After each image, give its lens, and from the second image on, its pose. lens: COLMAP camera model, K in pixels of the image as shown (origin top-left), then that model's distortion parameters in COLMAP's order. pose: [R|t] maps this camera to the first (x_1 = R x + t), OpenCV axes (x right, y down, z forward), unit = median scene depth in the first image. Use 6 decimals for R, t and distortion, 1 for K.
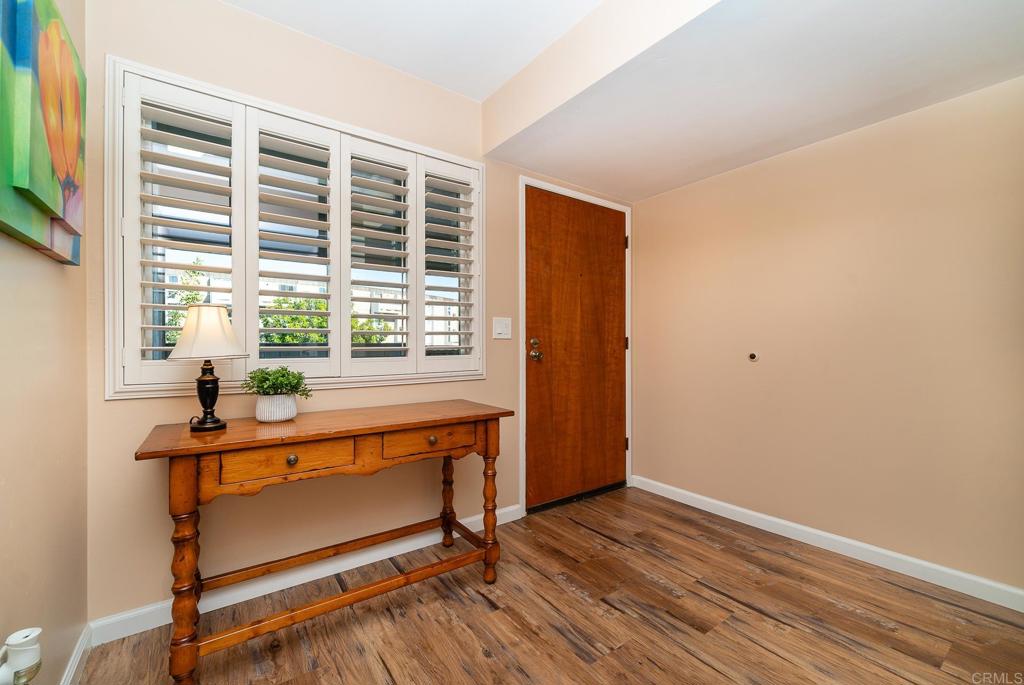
lens RADIAL K [[410.6, 0, 513.6], [0, 410.6, 348.0], [0, 0, 1]] dist [-0.003141, 0.000059]
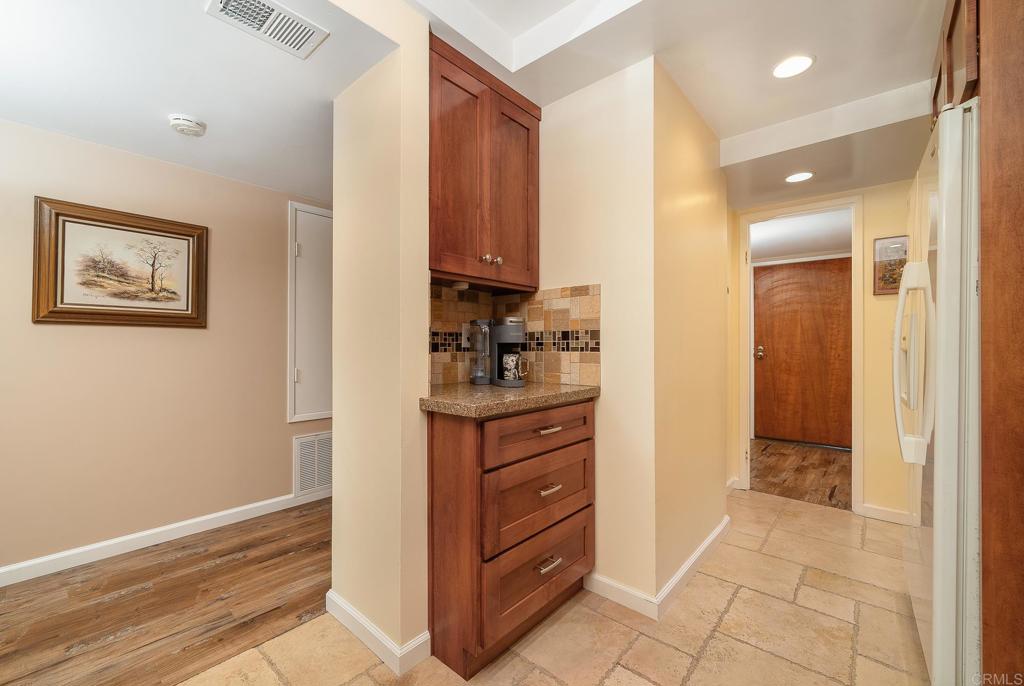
lens RADIAL K [[410.6, 0, 510.2], [0, 410.6, 344.3], [0, 0, 1]] dist [-0.003141, 0.000059]
pose [[0.209104, -0.001893, -0.977892, 2.321567], [-0.018472, 0.999812, -0.005885, -0.001790], [0.977719, 0.019294, 0.209030, -0.734914]]
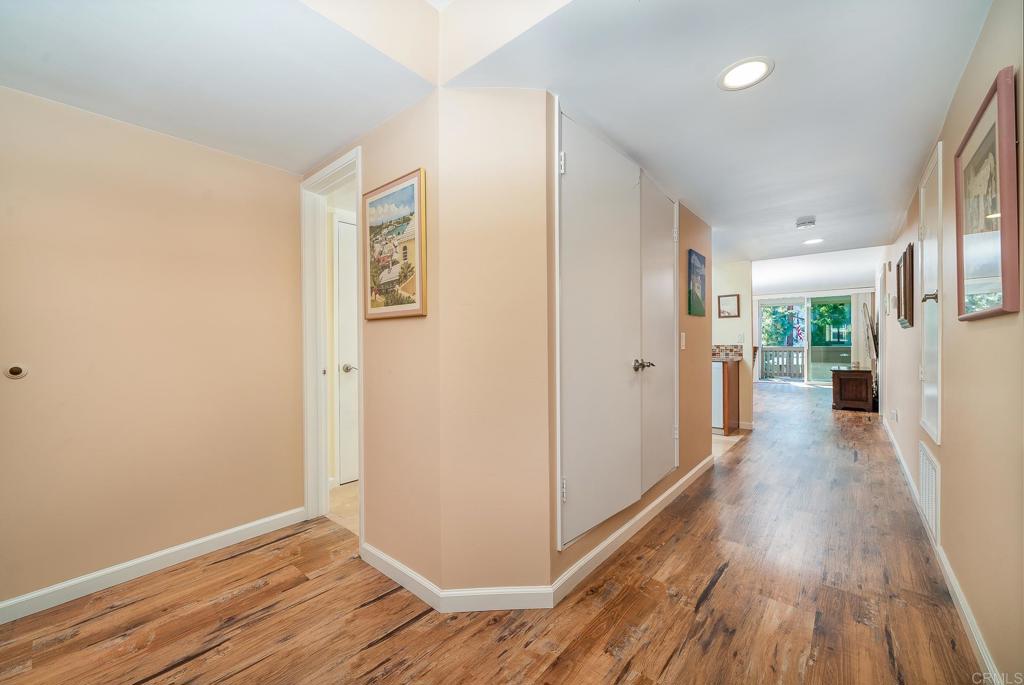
lens RADIAL K [[404.3, 0, 511.3], [0, 404.3, 338.0], [0, 0, 1]] dist [-0.000596, -0.000322]
pose [[-0.221590, 0.012529, 0.975059, -0.345911], [0.020422, 0.999758, -0.008205, -0.015430], [-0.974926, 0.018095, -0.221792, 0.446370]]
